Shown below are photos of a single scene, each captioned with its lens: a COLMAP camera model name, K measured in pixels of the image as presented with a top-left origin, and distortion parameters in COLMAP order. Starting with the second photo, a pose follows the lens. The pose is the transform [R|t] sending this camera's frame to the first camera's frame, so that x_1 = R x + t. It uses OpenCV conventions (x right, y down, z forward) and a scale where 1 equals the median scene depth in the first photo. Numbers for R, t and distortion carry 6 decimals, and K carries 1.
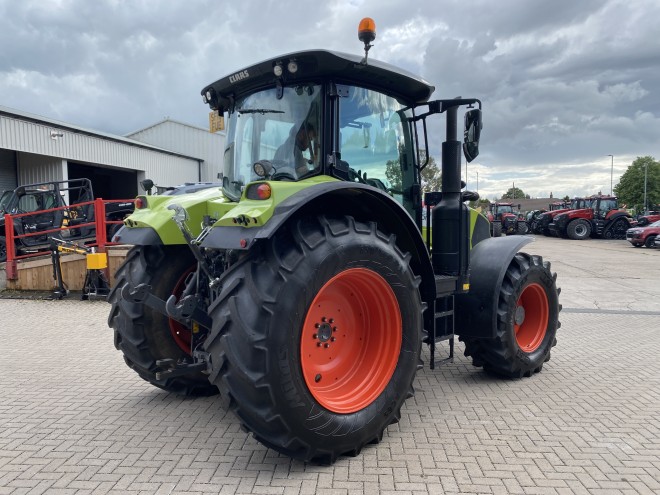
lens RADIAL K [[502.8, 0, 327.5], [0, 502.8, 248.7], [0, 0, 1]] dist [0.011600, -0.017765]
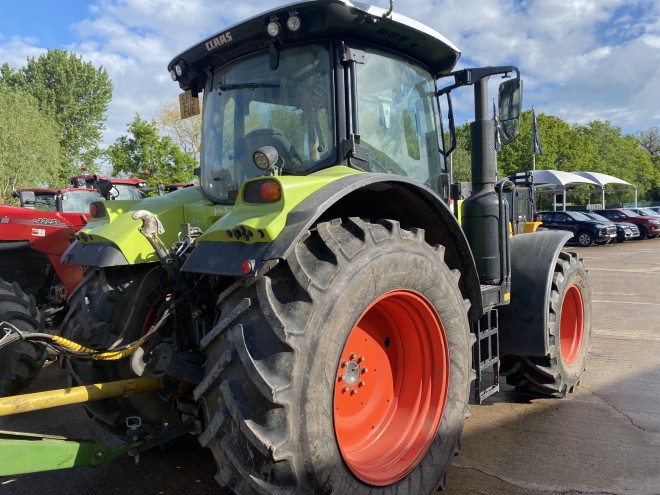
lens RADIAL K [[502.8, 0, 333.9], [0, 502.8, 247.3], [0, 0, 1]] dist [0.011600, -0.017765]
pose [[0.996458, -0.046390, 0.070136, -0.067486], [0.045562, 0.998872, 0.013370, -0.030190], [-0.070677, -0.010127, 0.997448, 0.214222]]
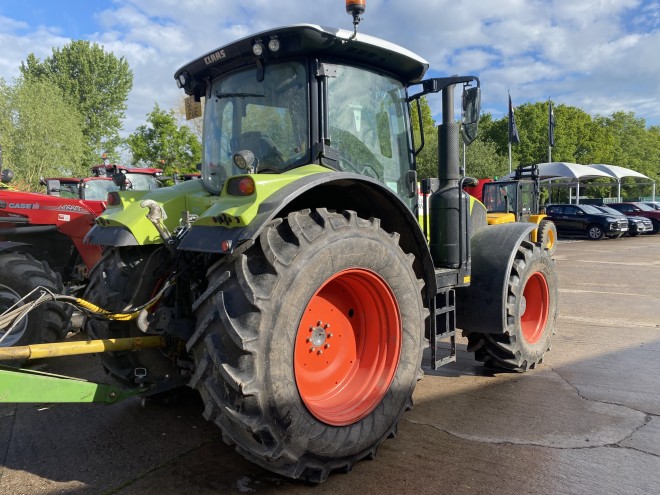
lens RADIAL K [[502.8, 0, 327.4], [0, 502.8, 248.3], [0, 0, 1]] dist [0.011600, -0.017765]
pose [[0.999214, -0.031338, 0.024257, -0.006051], [0.030518, 0.998973, 0.033494, -0.022165], [-0.025281, -0.032728, 0.999145, 0.076674]]
